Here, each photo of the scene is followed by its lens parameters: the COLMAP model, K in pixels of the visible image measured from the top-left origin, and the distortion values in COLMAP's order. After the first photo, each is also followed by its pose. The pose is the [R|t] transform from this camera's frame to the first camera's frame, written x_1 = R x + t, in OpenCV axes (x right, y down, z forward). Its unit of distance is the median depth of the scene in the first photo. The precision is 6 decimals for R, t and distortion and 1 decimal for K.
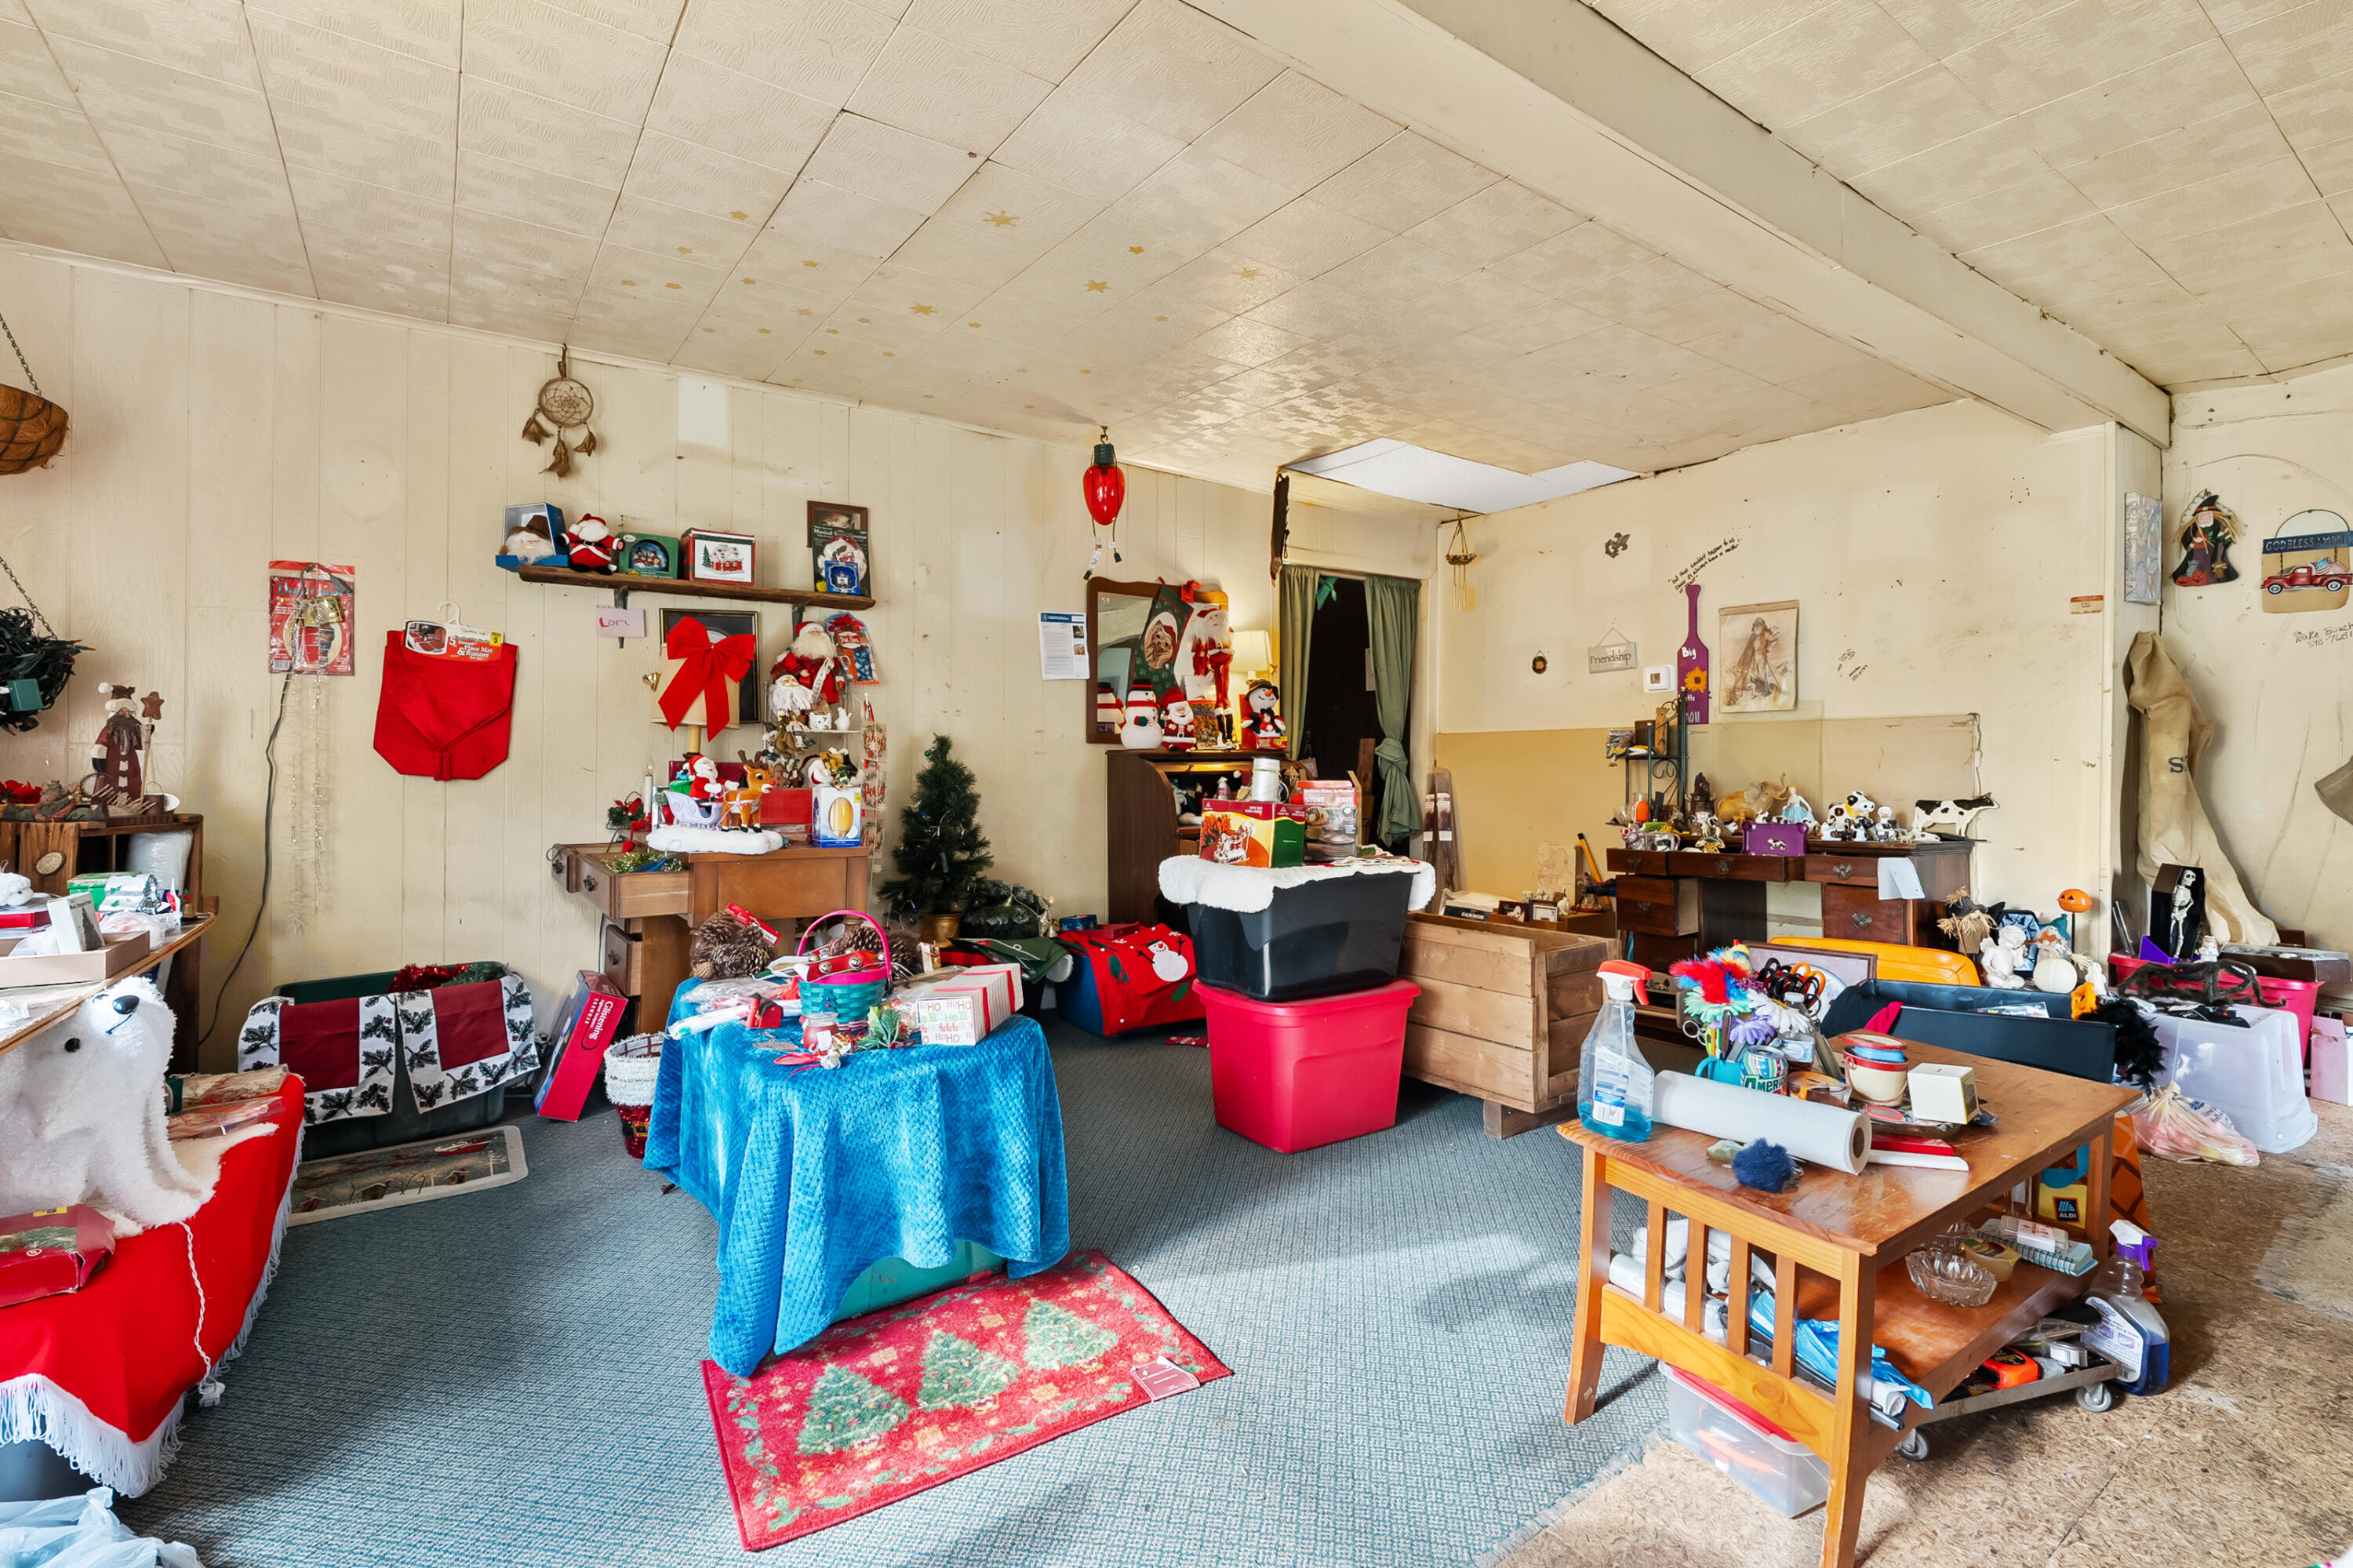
lens RADIAL K [[1079.0, 0, 1182.1], [0, 1079.0, 745.4], [0, 0, 1]] dist [-0.001180, -0.000049]
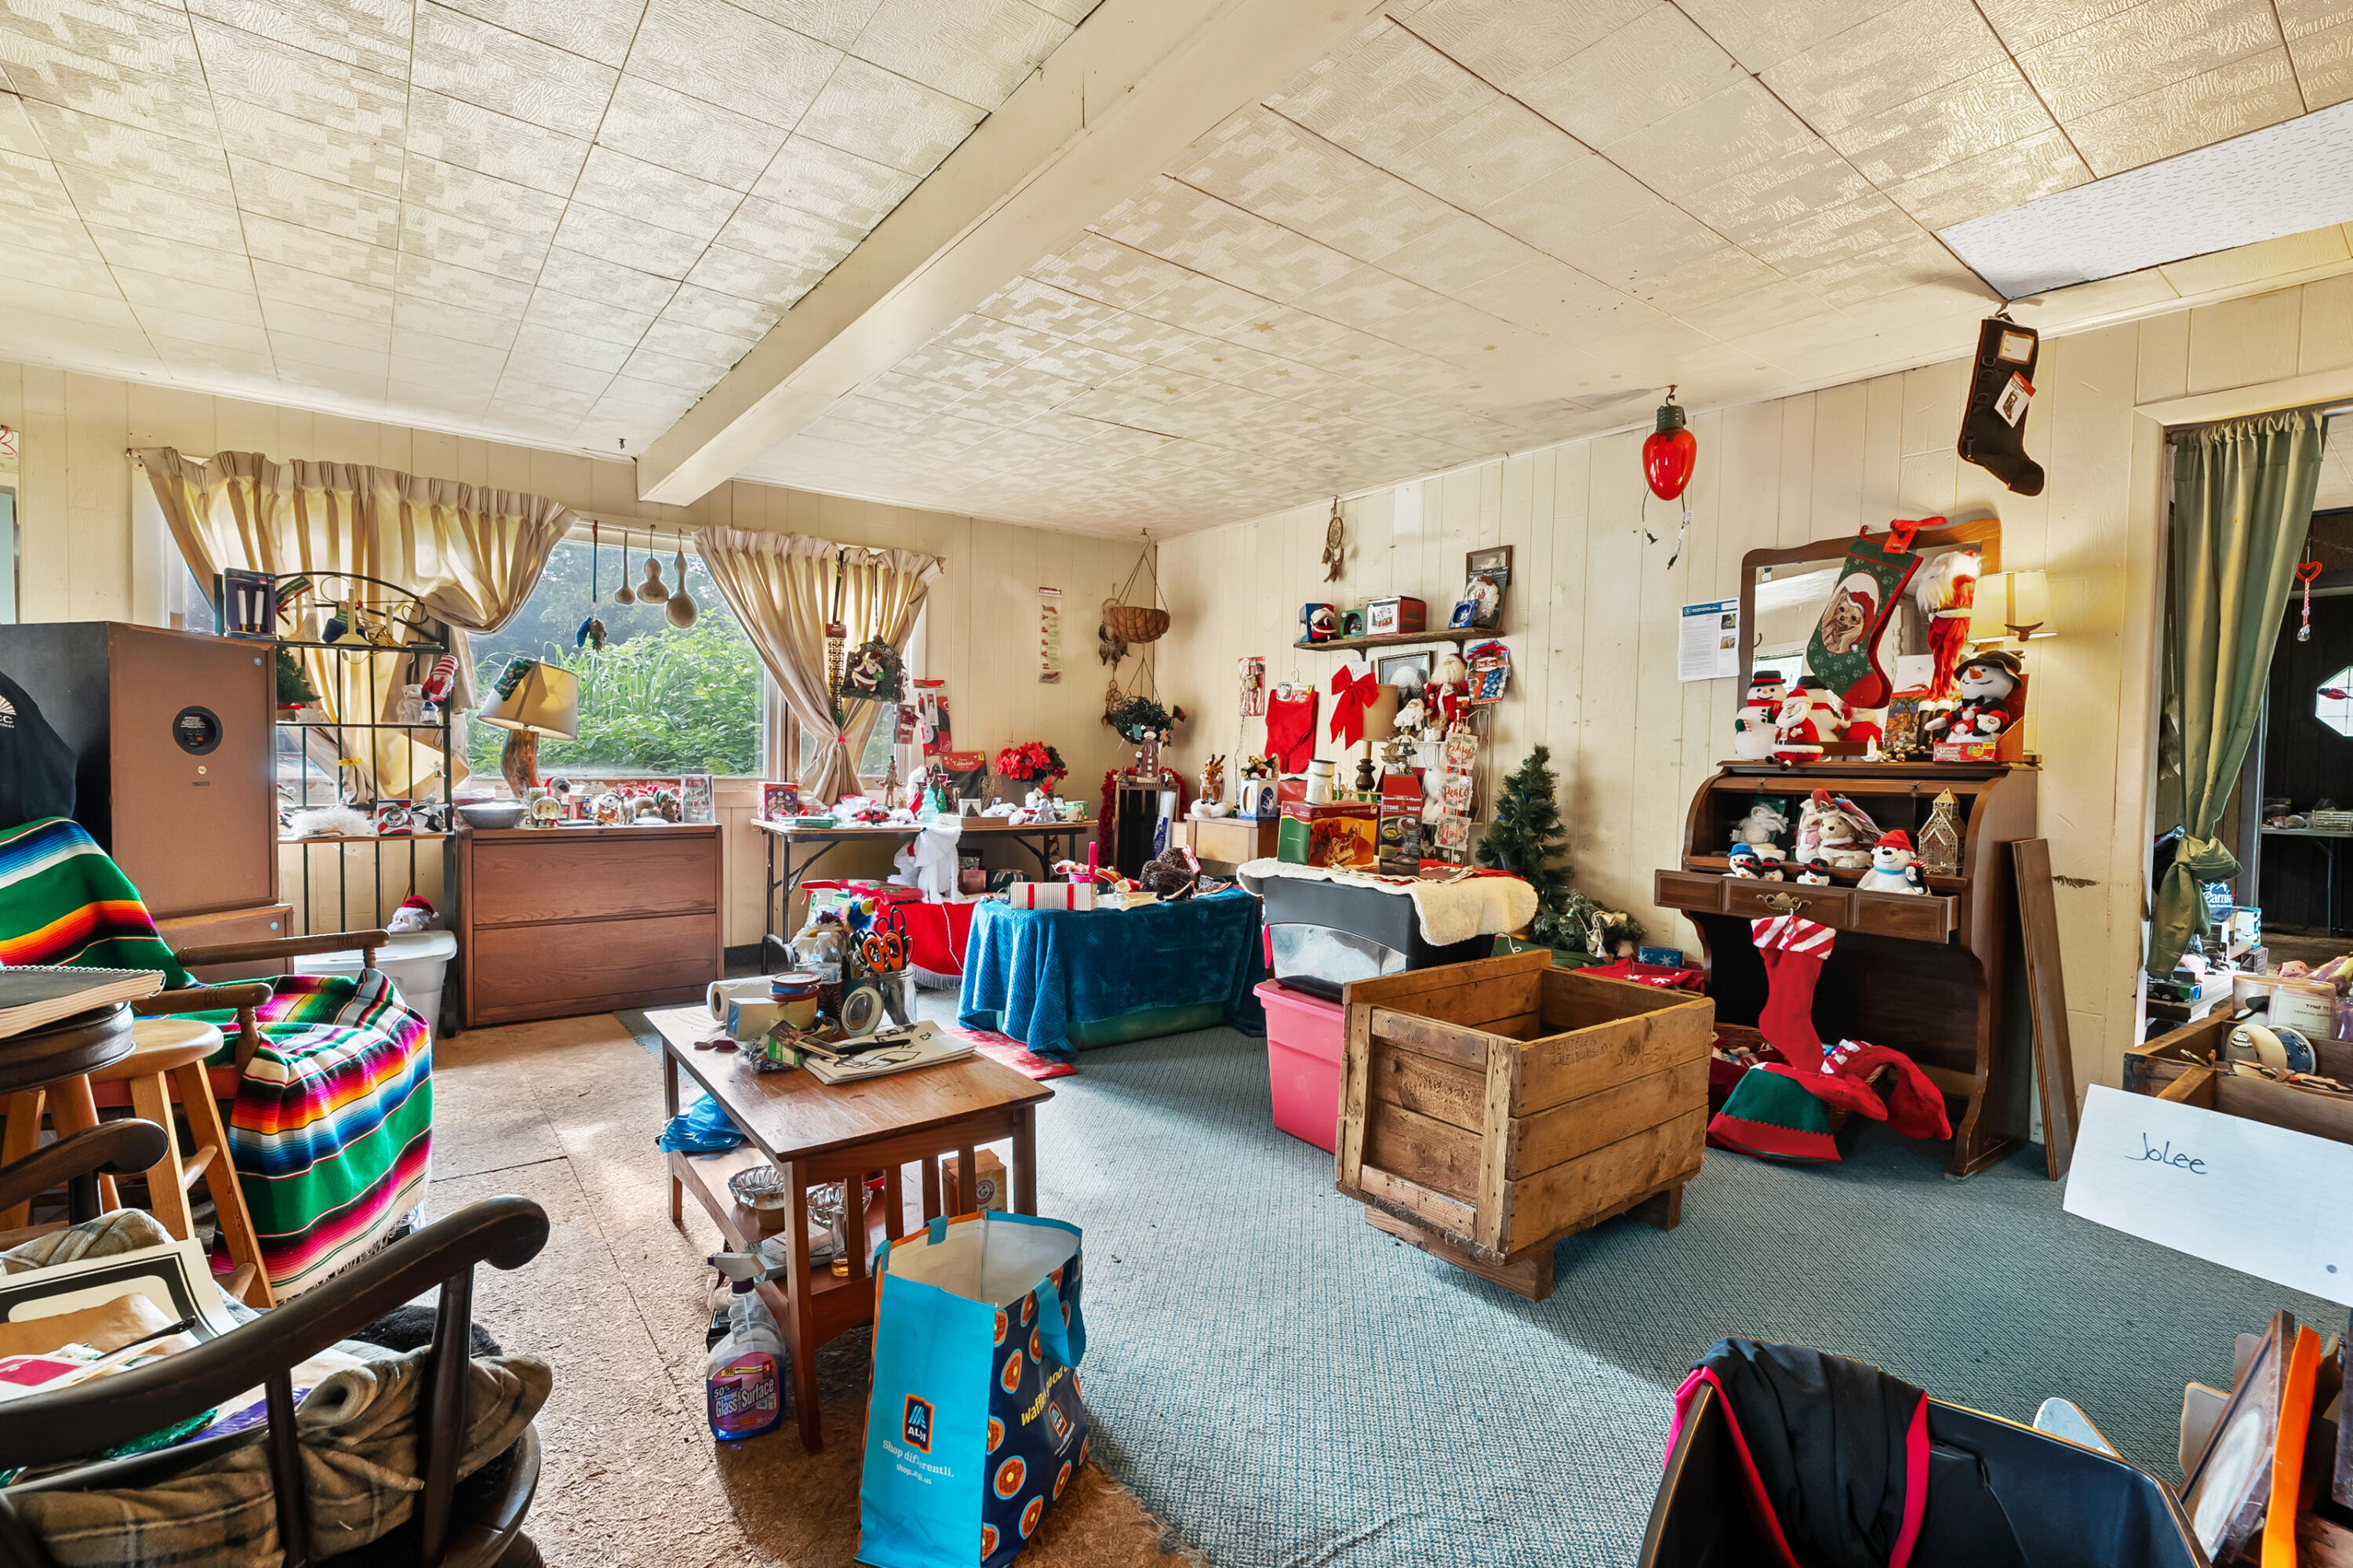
lens RADIAL K [[1074.8, 0, 1210.6], [0, 1074.8, 803.0], [0, 0, 1]] dist [-0.000812, -0.000137]
pose [[0.059145, 0.045778, -0.997199, 0.816654], [-0.006129, 0.998946, 0.045494, 0.001250], [0.998231, 0.003421, 0.059363, 0.613866]]
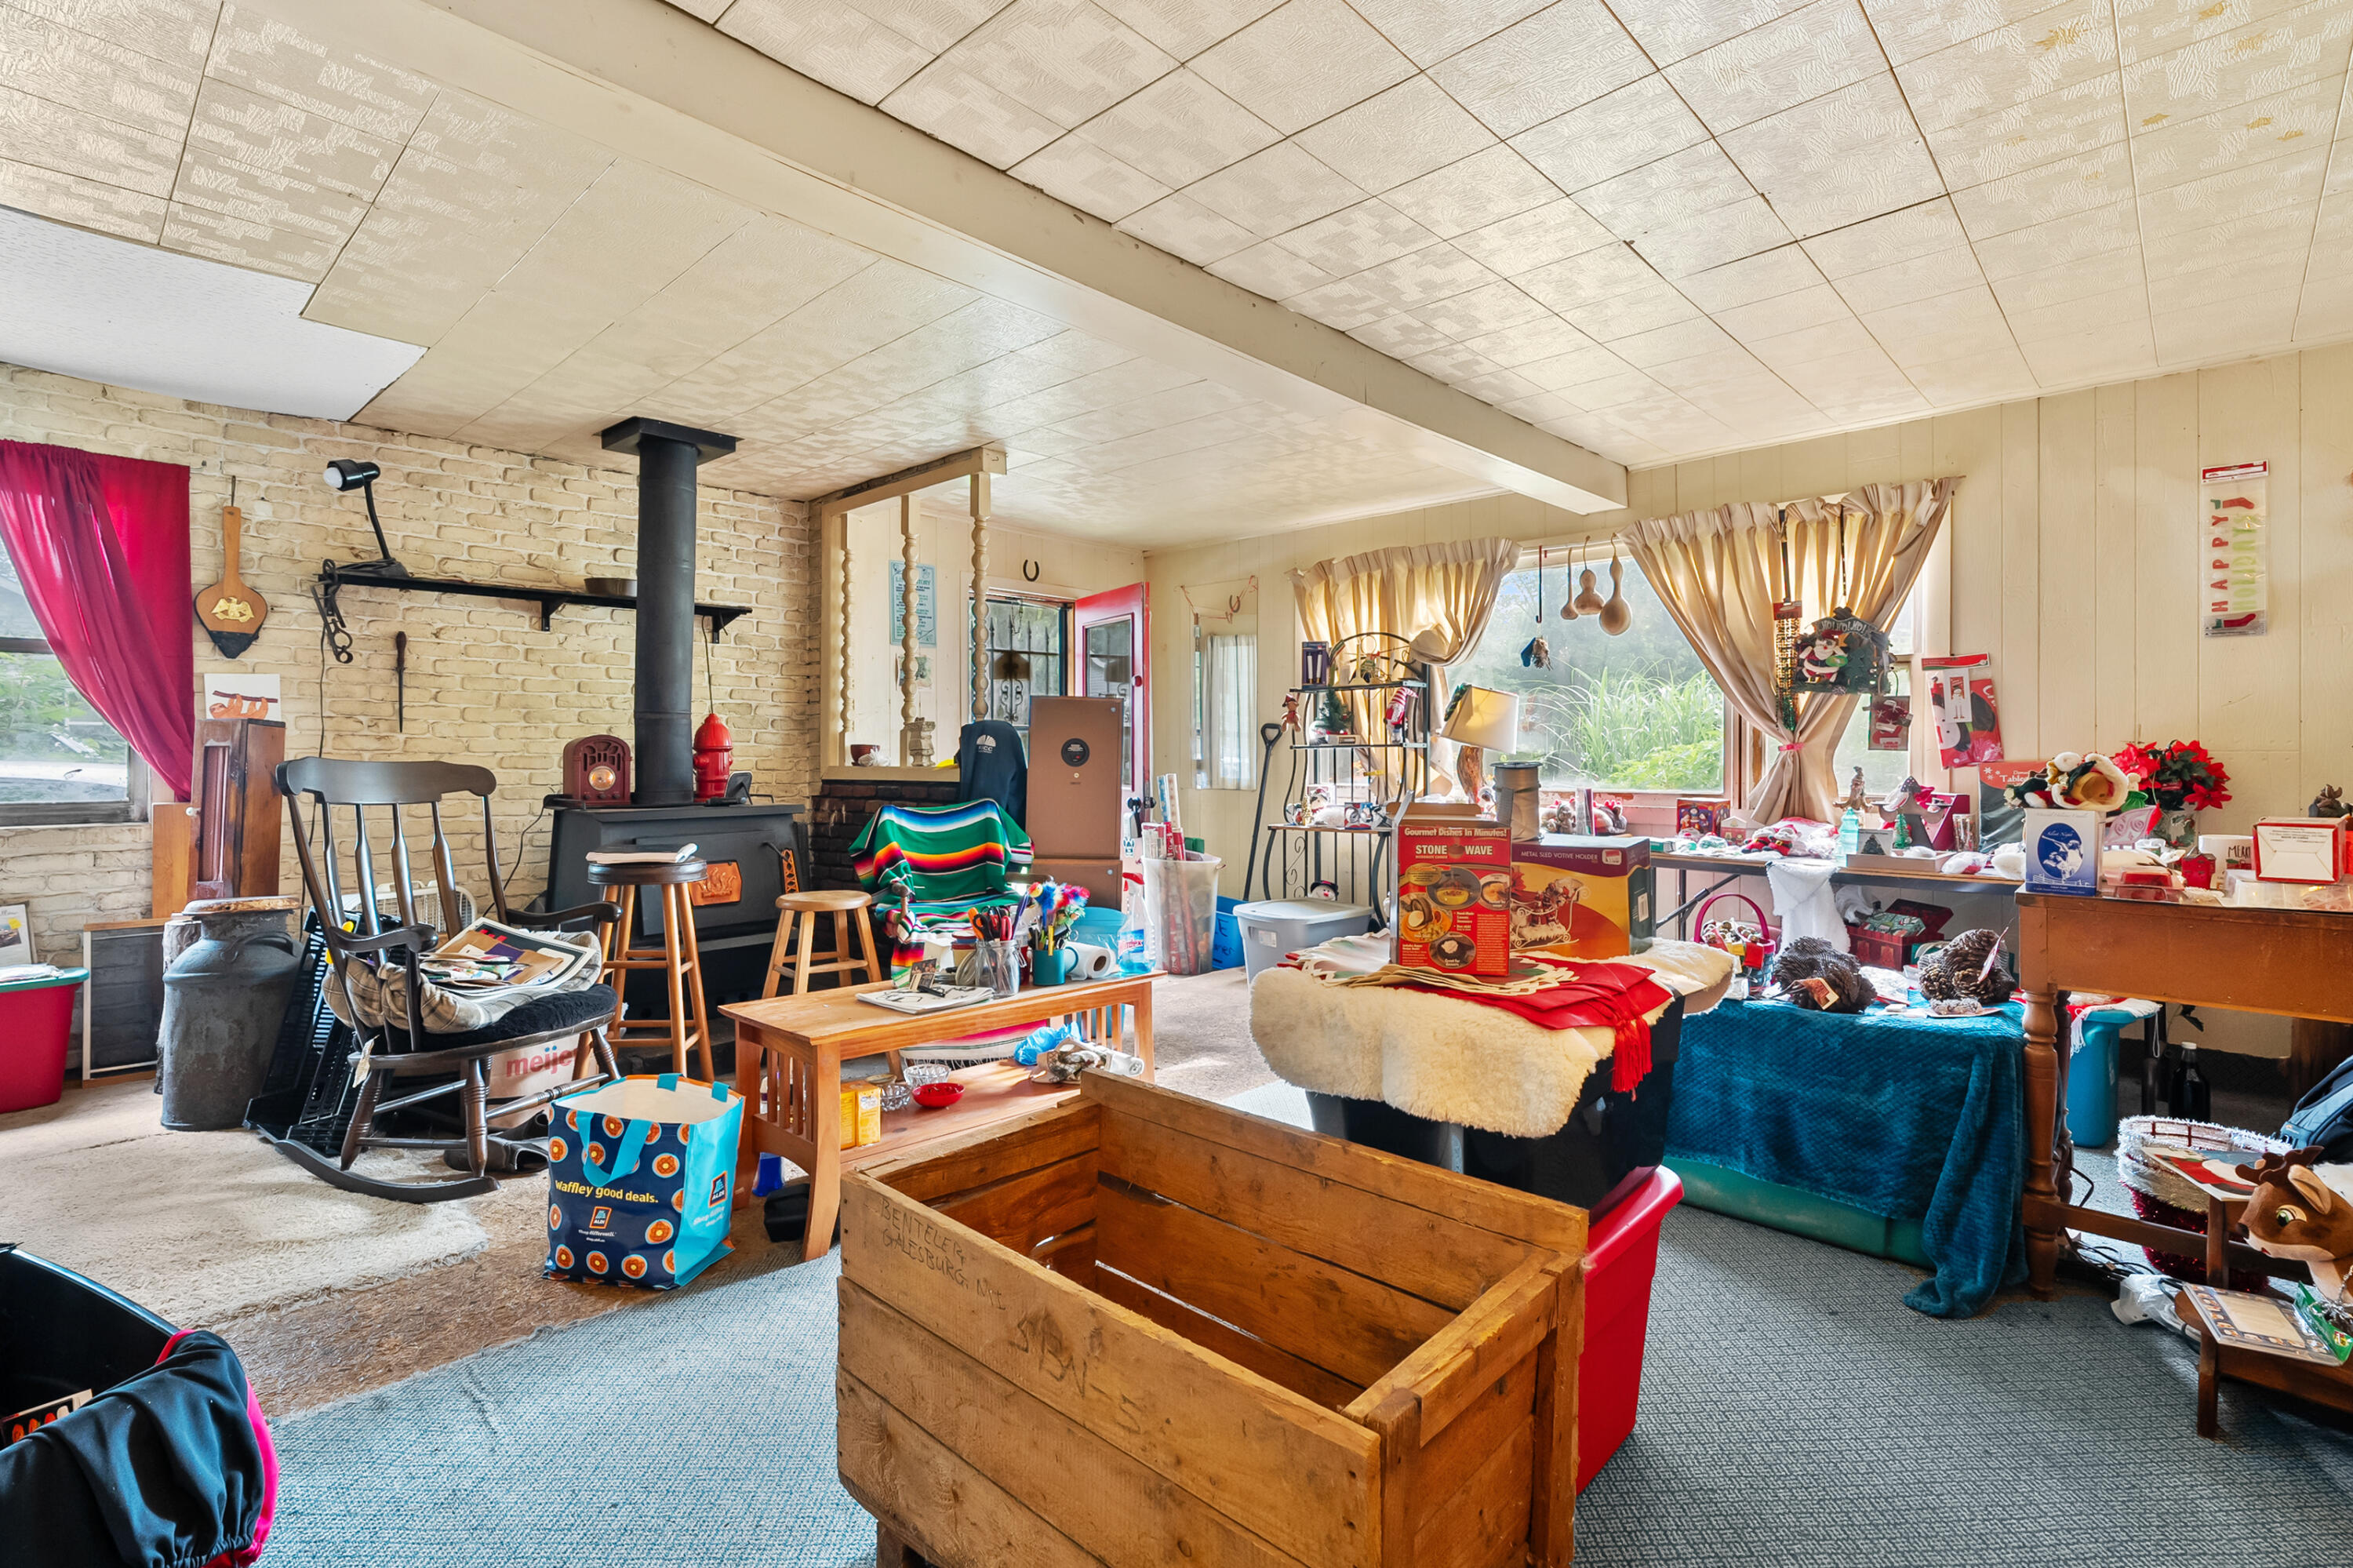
lens RADIAL K [[1083.4, 0, 1119.6], [0, 1083.4, 767.3], [0, 0, 1]] dist [-0.003590, -0.000283]
pose [[-0.985025, -0.000420, -0.172413, 0.292861], [-0.000291, 1.000000, -0.000776, 0.007108], [0.172413, -0.000714, -0.985024, 1.156565]]
